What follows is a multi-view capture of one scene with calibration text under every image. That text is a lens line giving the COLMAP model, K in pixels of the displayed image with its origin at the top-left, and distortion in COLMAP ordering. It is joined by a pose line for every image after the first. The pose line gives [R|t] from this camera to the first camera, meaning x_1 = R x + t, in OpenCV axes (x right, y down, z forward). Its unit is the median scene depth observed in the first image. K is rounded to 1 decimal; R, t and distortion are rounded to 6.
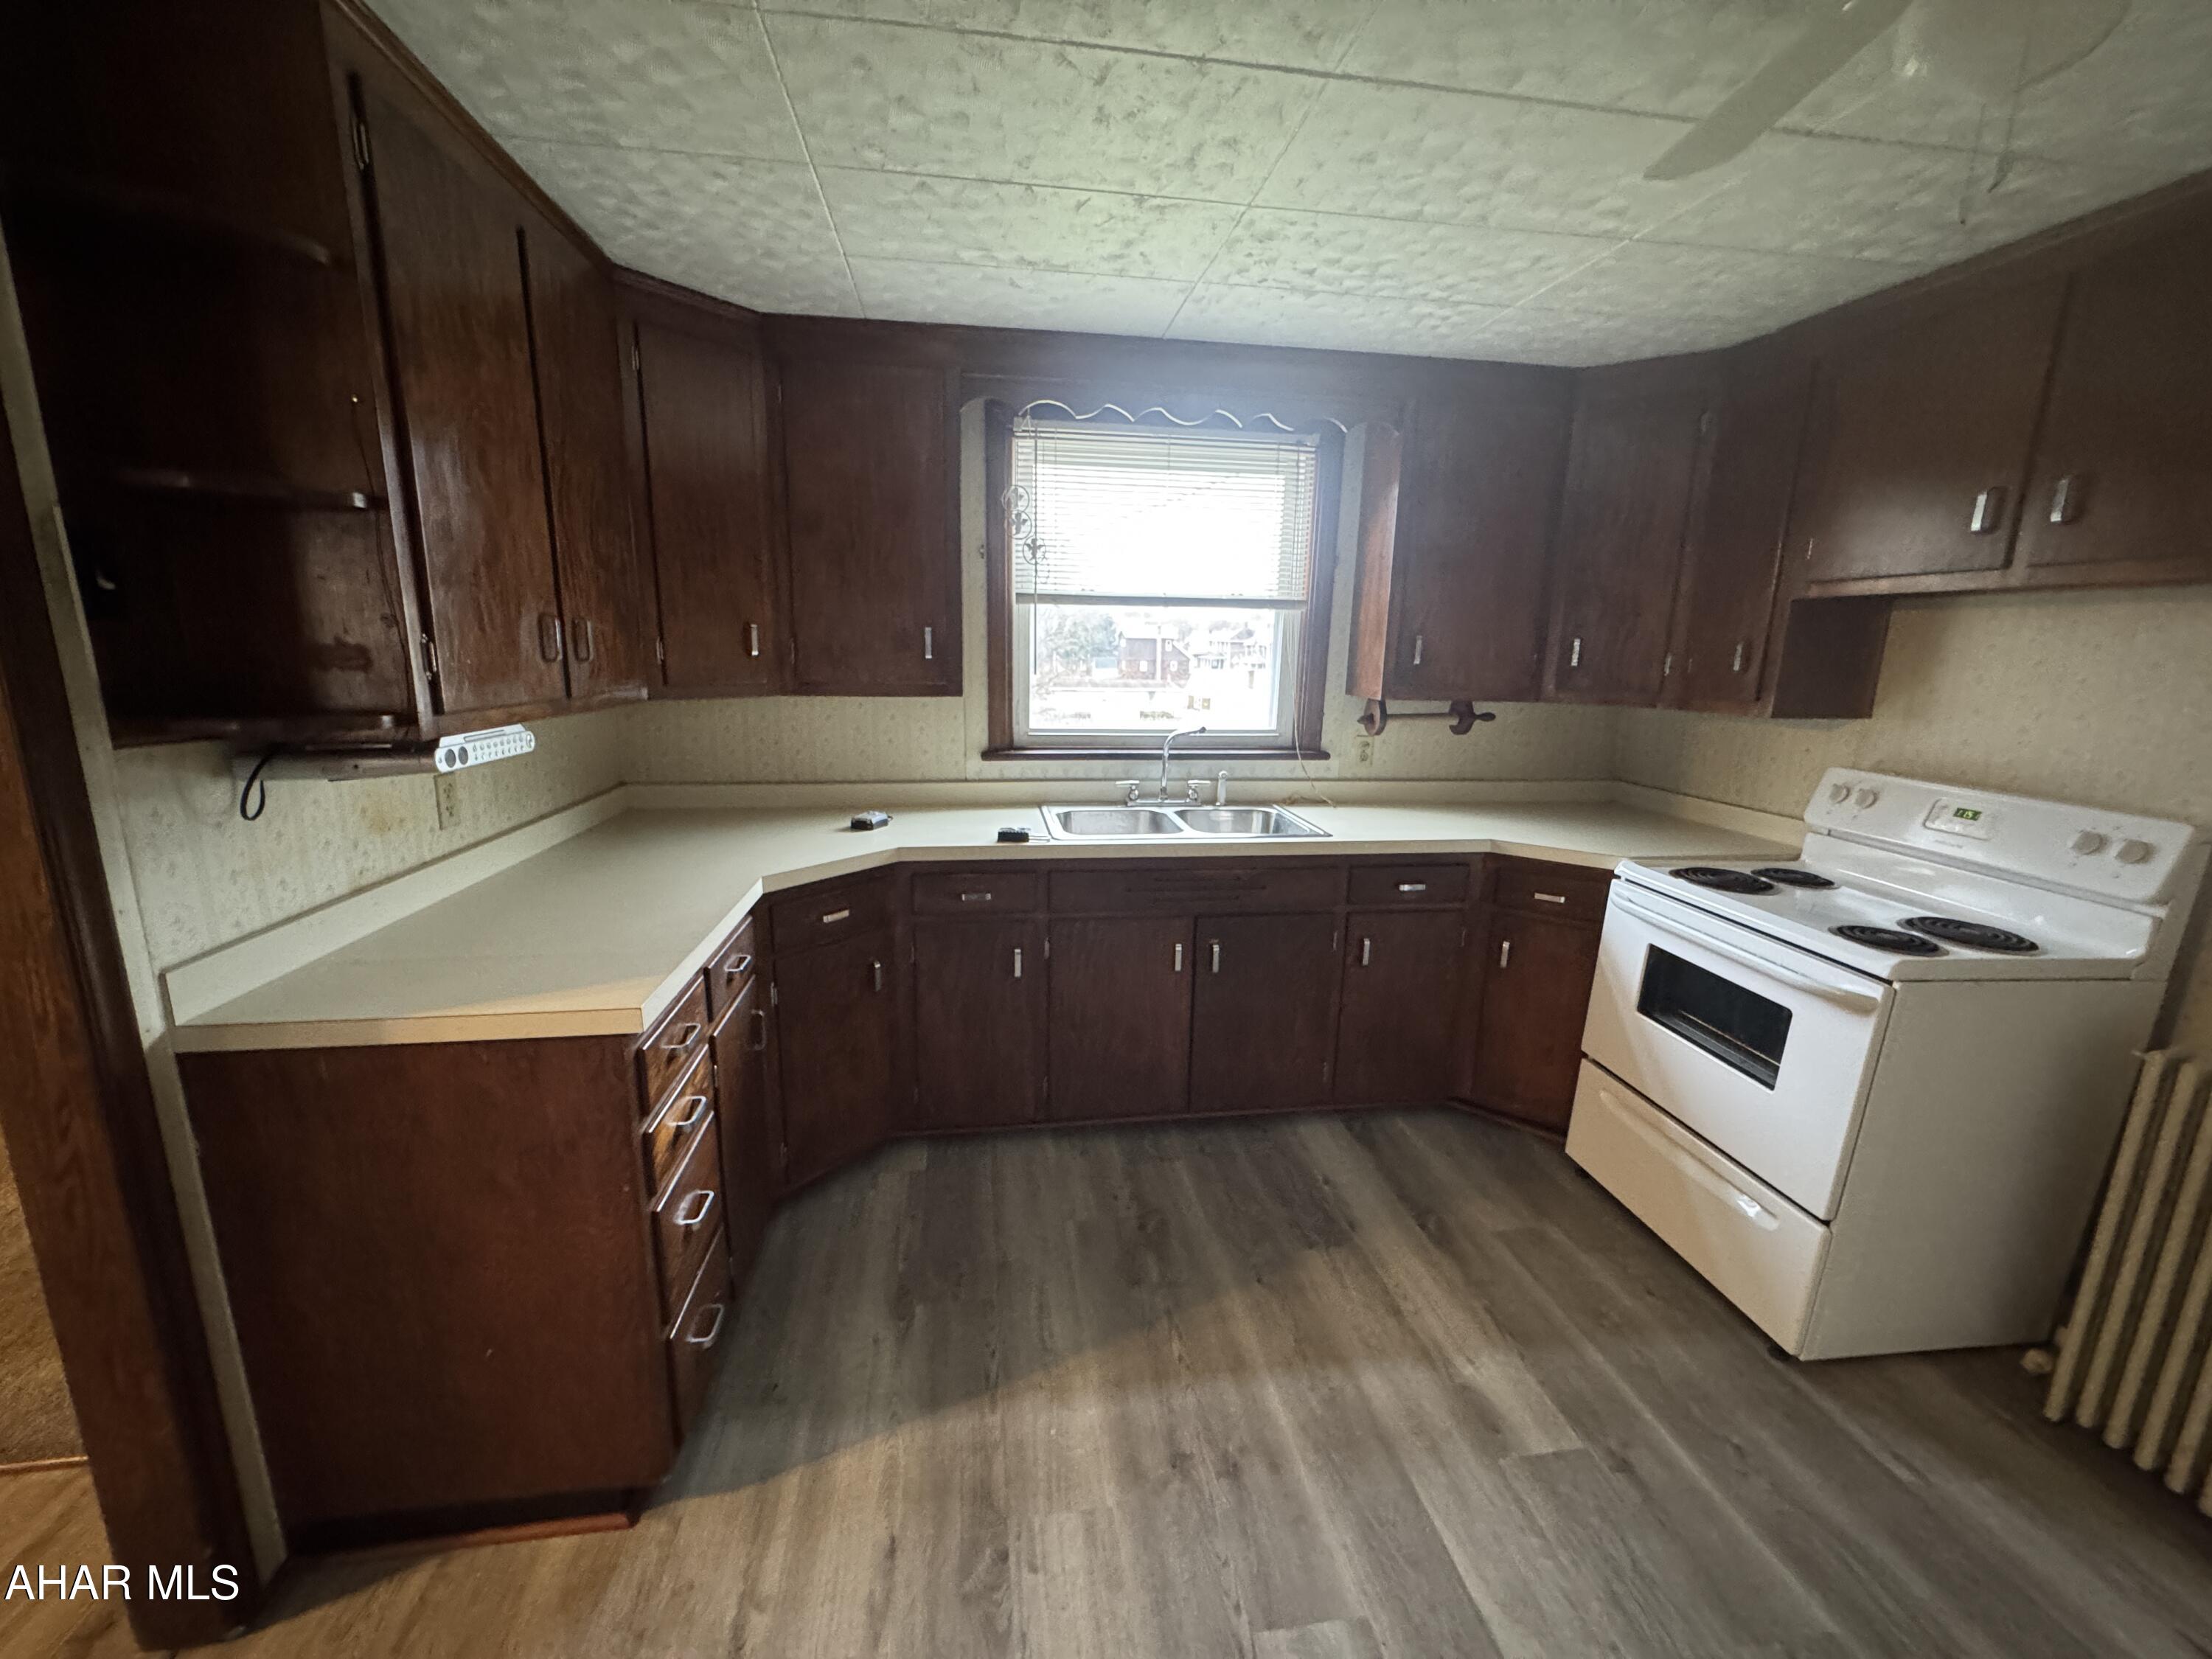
lens RADIAL K [[882.7, 0, 1111.5], [0, 882.7, 830.4], [0, 0, 1]] dist [-0.003170, -0.000059]
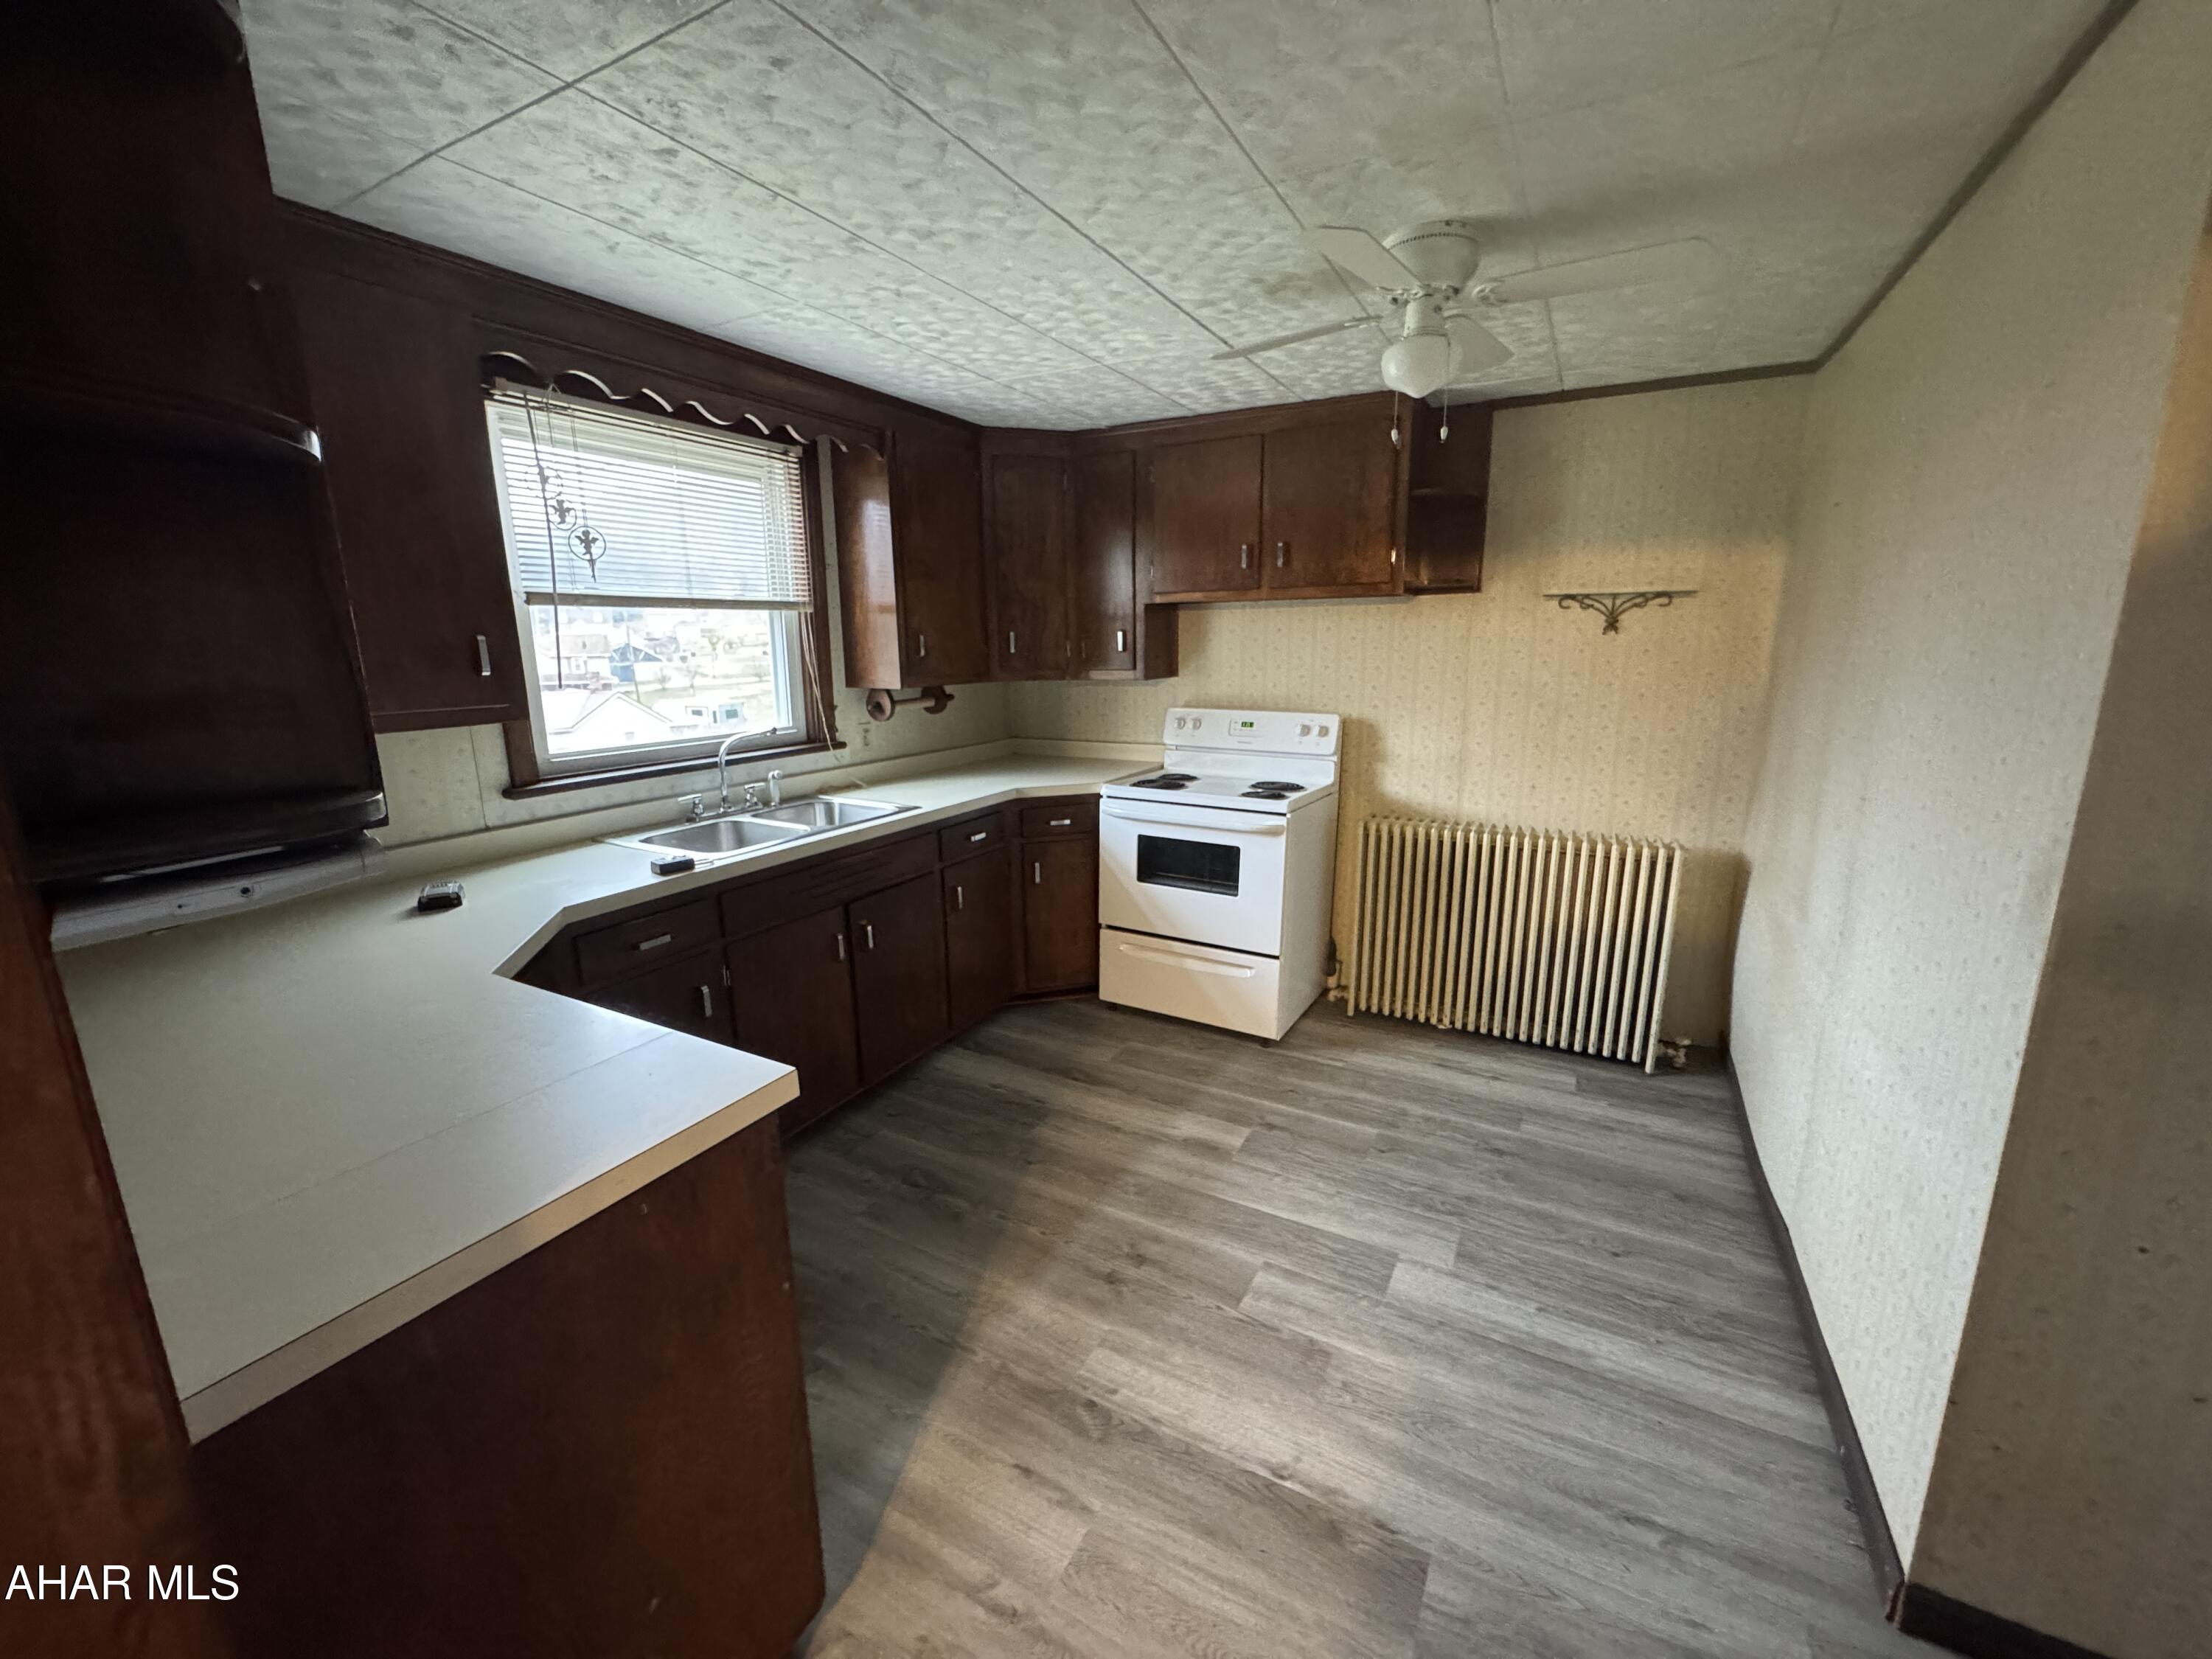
lens RADIAL K [[882.7, 0, 1107.4], [0, 882.7, 826.7], [0, 0, 1]] dist [-0.003170, -0.000059]
pose [[0.603936, -0.192114, 0.773533, -0.578425], [0.190953, 0.977127, 0.093592, -0.034906], [-0.773821, 0.091185, 0.626807, 0.102484]]
